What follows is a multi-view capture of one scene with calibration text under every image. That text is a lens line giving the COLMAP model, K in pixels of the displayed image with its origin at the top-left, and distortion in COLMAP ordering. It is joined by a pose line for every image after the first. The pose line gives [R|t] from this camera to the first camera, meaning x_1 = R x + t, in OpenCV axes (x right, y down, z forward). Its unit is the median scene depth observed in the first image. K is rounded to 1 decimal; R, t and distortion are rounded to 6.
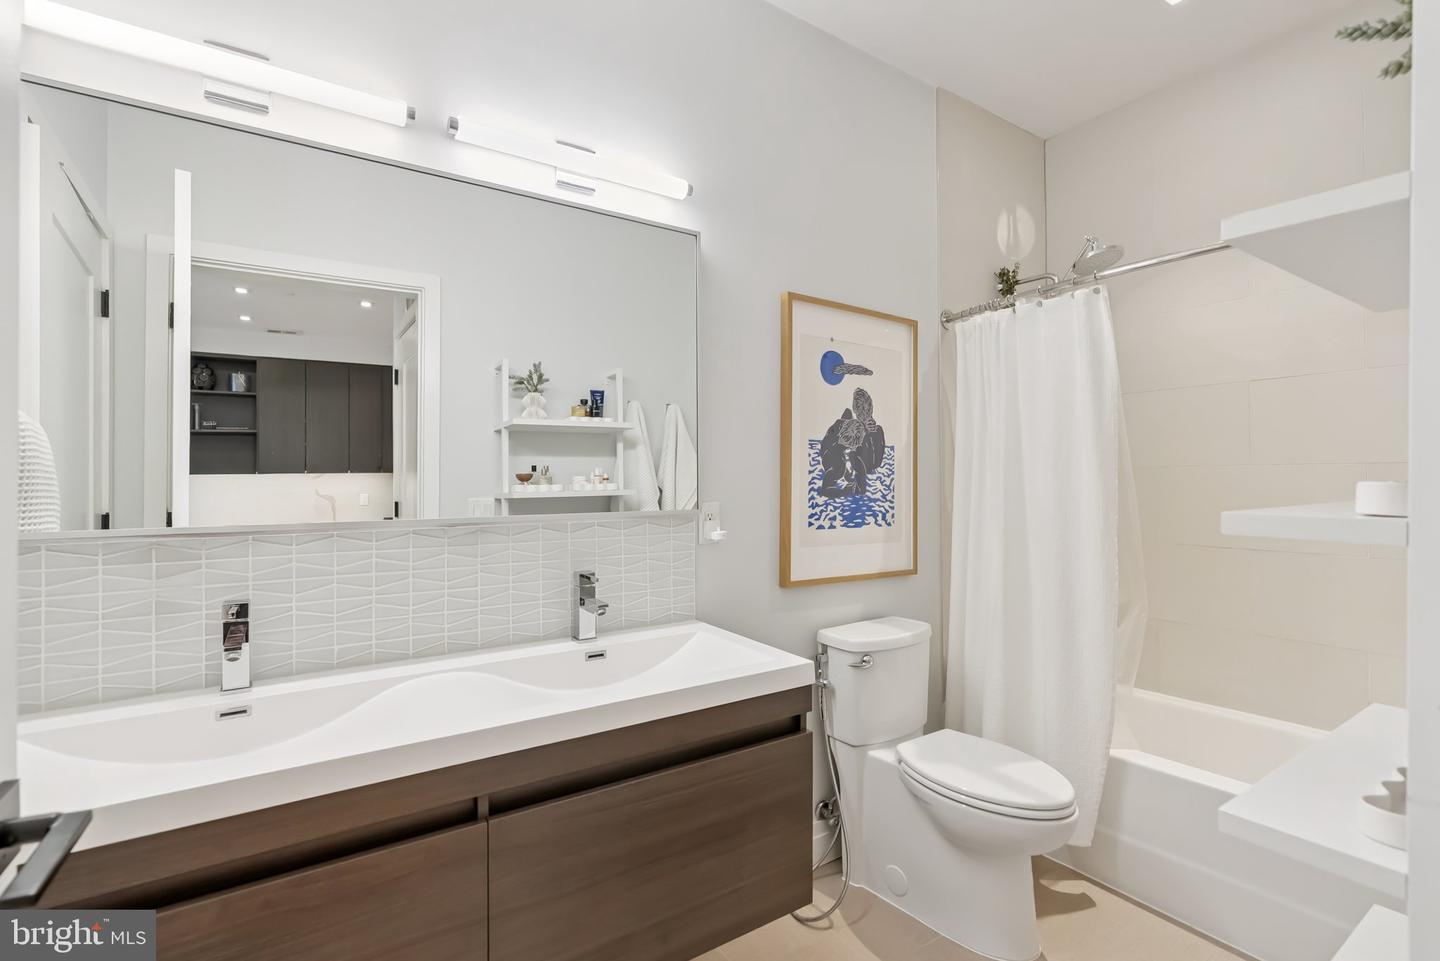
lens RADIAL K [[663.5, 0, 714.5], [0, 663.5, 466.1], [0, 0, 1]] dist [-0.012197, 0.006586]
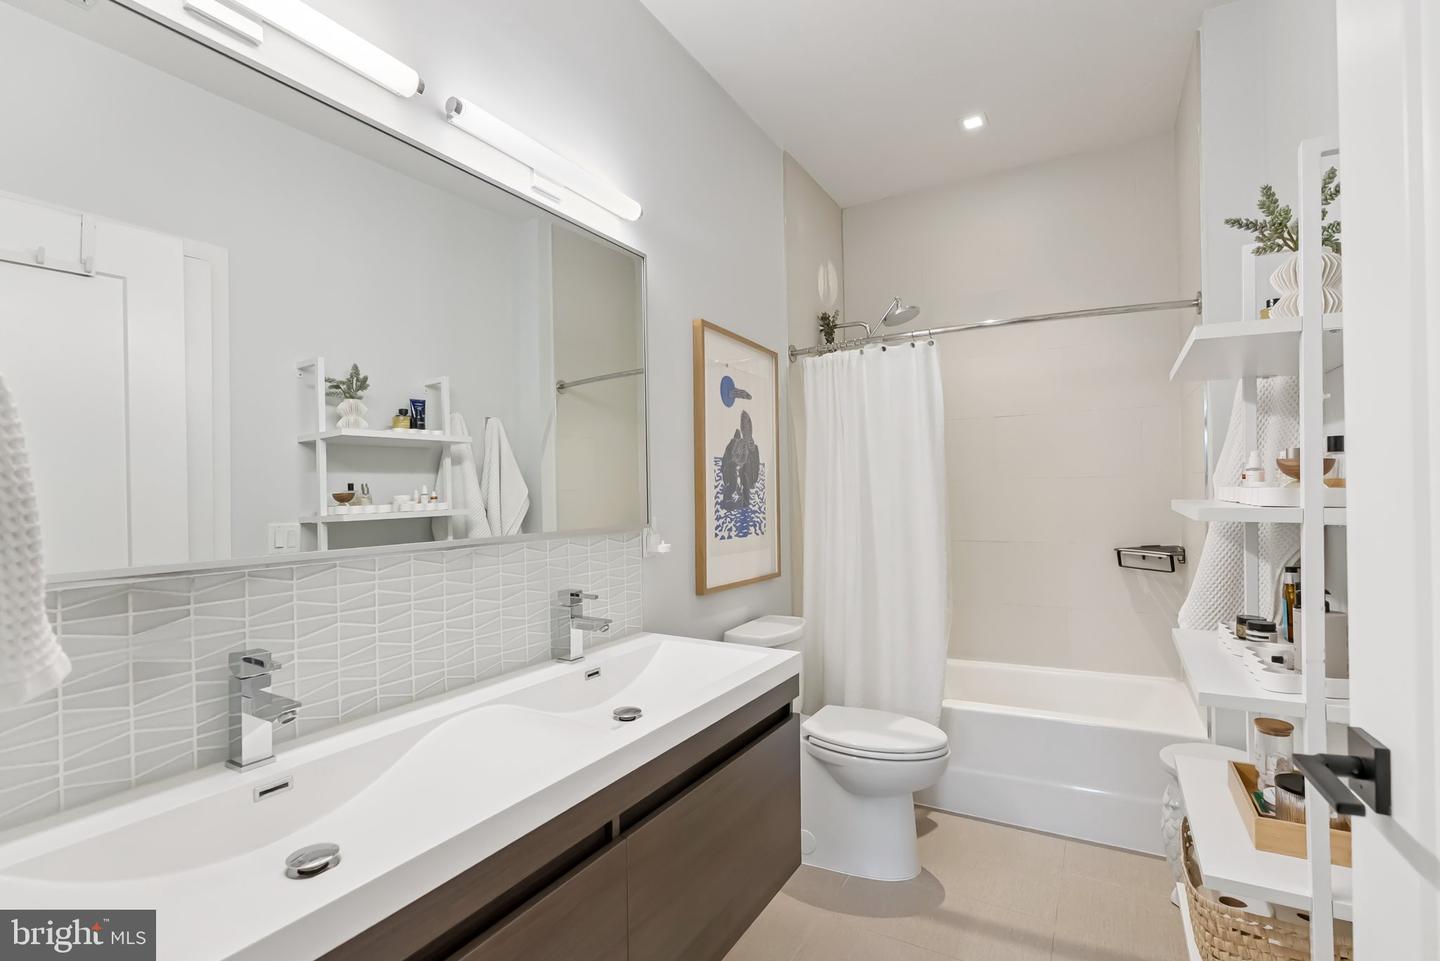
lens RADIAL K [[663.5, 0, 737.6], [0, 663.5, 476.4], [0, 0, 1]] dist [-0.012197, 0.006586]
pose [[0.899728, -0.002499, 0.436444, -0.282209], [0.007068, 0.999936, -0.008844, 0.001585], [-0.436394, 0.011042, 0.899688, 0.010528]]
